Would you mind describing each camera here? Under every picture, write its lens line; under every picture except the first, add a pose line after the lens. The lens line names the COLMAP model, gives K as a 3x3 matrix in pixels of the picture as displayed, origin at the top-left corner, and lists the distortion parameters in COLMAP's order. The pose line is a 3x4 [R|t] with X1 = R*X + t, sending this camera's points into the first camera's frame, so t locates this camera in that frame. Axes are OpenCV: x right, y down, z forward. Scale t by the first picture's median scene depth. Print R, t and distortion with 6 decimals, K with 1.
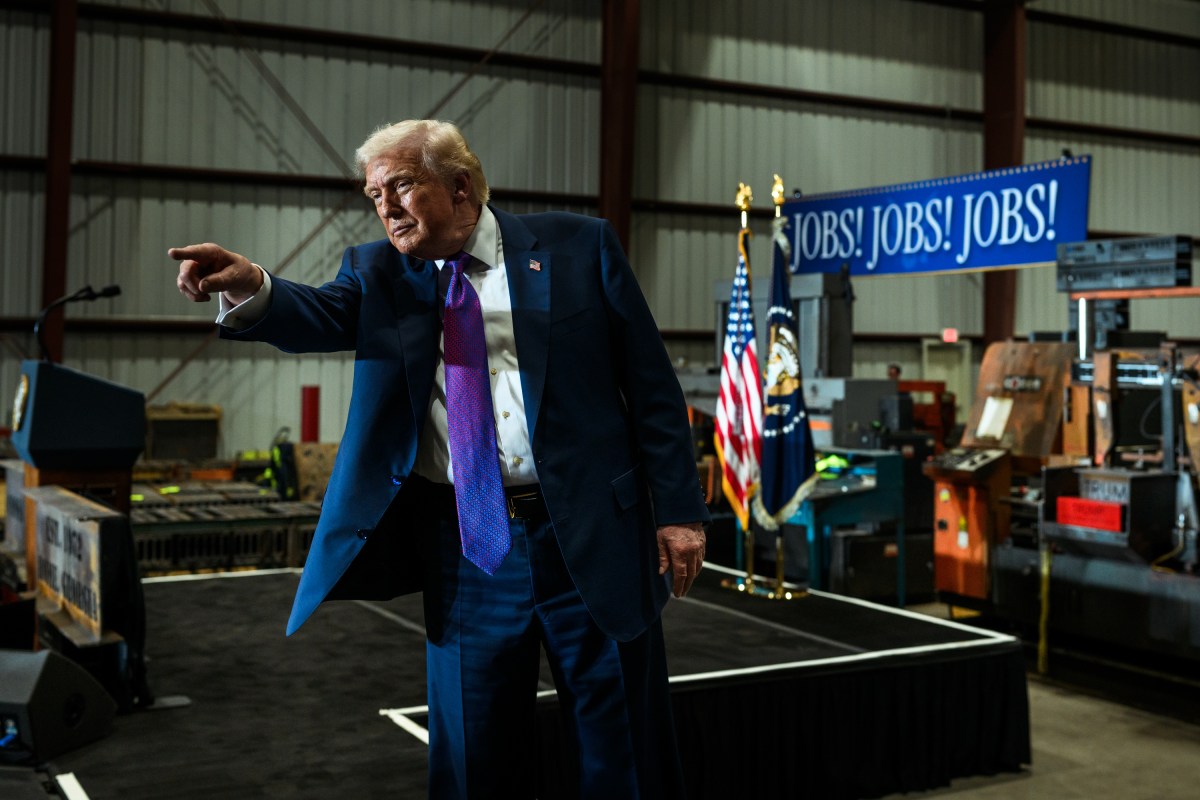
lens RADIAL K [[1458.3, 0, 663.4], [0, 1458.3, 300.3], [0, 0, 1]] dist [-0.006005, 0.019997]
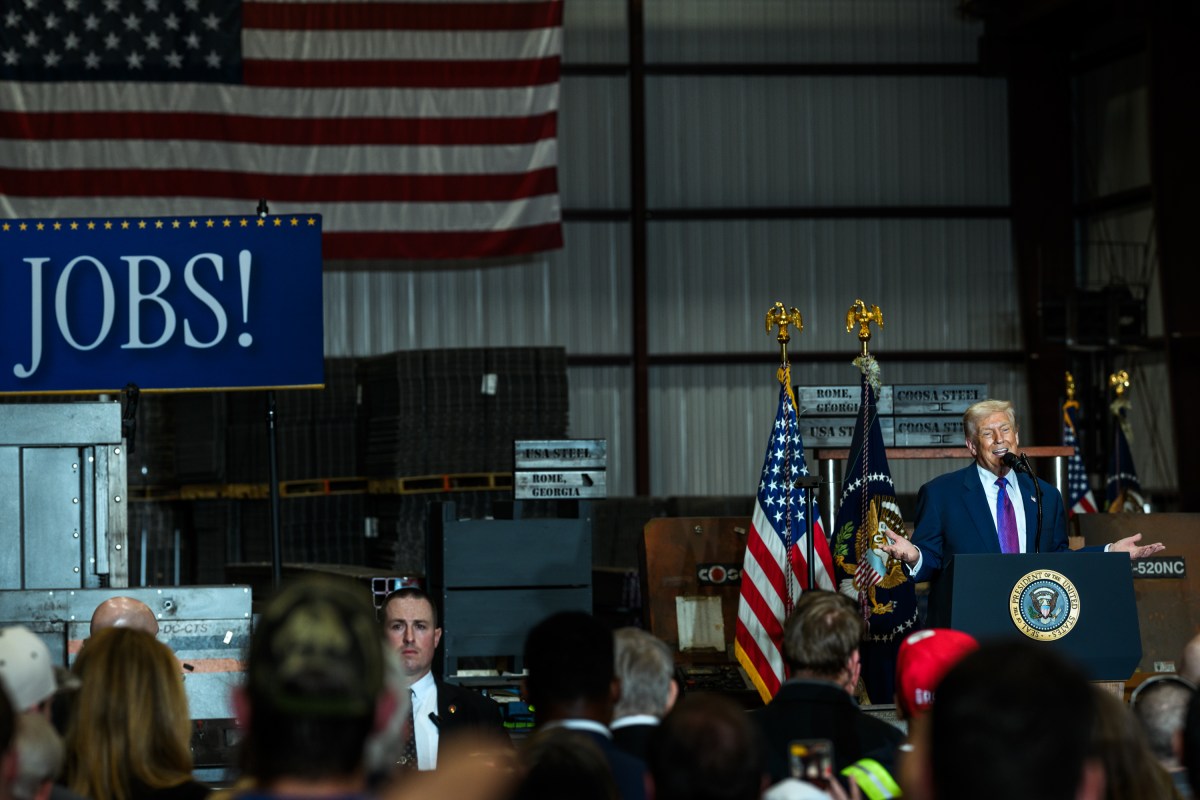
lens RADIAL K [[4800.4, 0, 600.0], [0, 4800.4, 400.0], [0, 0, 1]] dist [-0.124976, 3.185948]
pose [[0.374093, 0.010650, 0.927330, -2.178768], [-0.015919, 0.999860, -0.005062, -0.018030], [-0.927255, -0.012868, 0.374210, 0.180399]]
